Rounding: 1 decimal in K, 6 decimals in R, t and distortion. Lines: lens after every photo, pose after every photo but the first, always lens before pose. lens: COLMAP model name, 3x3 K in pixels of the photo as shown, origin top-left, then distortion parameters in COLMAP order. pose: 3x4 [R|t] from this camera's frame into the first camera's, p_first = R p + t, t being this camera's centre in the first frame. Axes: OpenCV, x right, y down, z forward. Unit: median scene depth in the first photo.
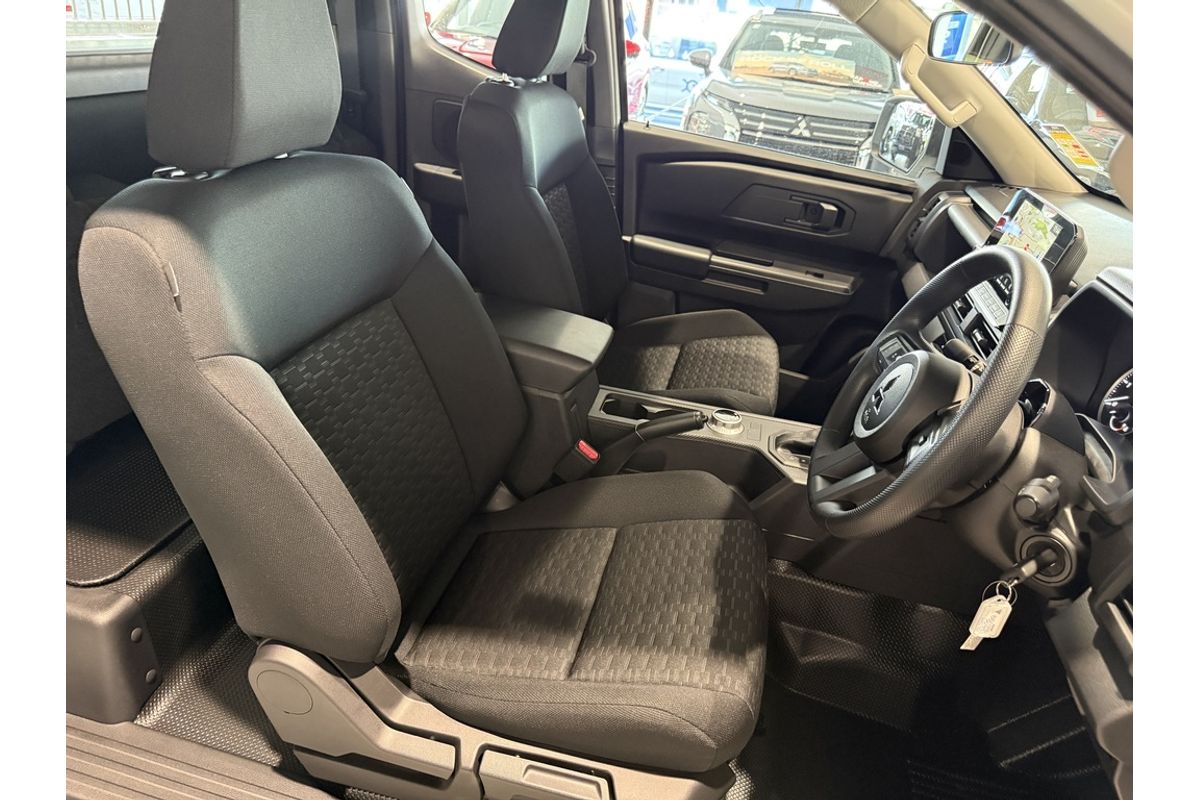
lens RADIAL K [[773.9, 0, 609.7], [0, 773.9, 400.9], [0, 0, 1]] dist [0.026215, -0.034786]
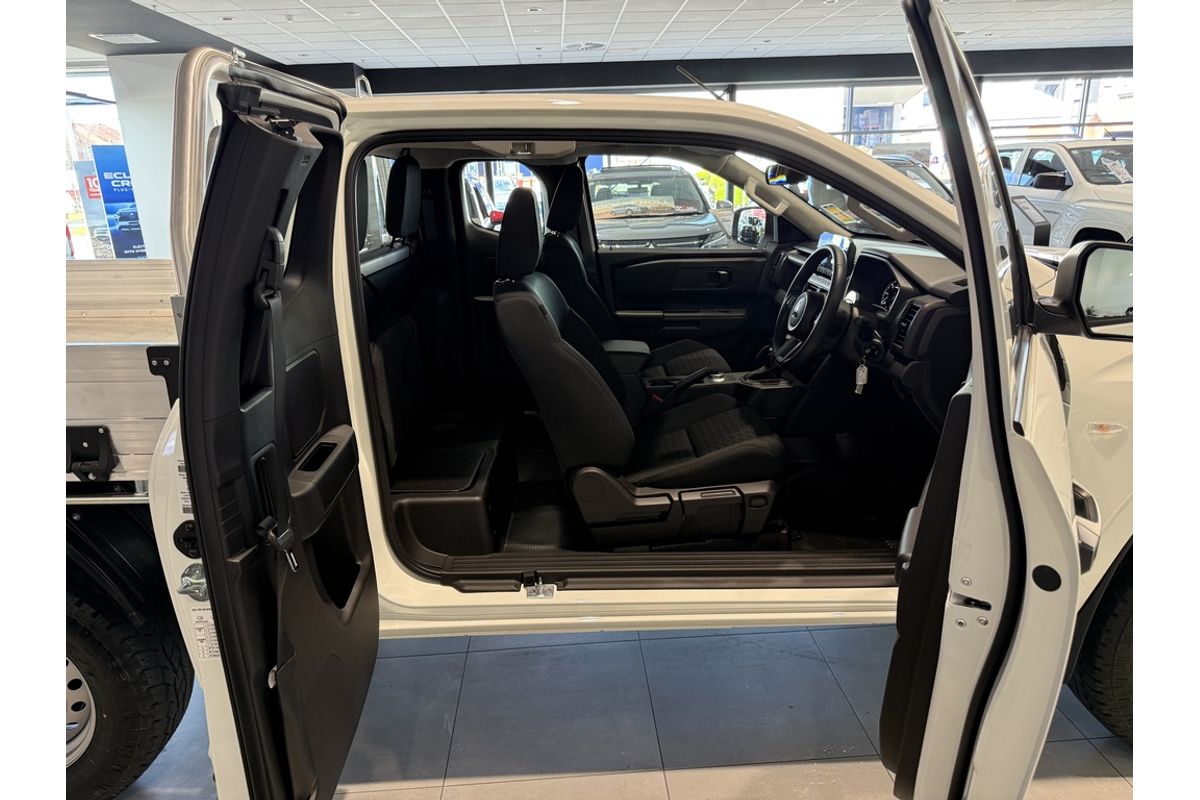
lens RADIAL K [[773.9, 0, 589.5], [0, 773.9, 399.8], [0, 0, 1]] dist [0.026215, -0.034786]
pose [[0.962923, -0.211772, 0.167127, -0.480660], [0.239146, 0.956773, -0.165511, 0.324422], [-0.124852, 0.199342, 0.971944, -0.801417]]
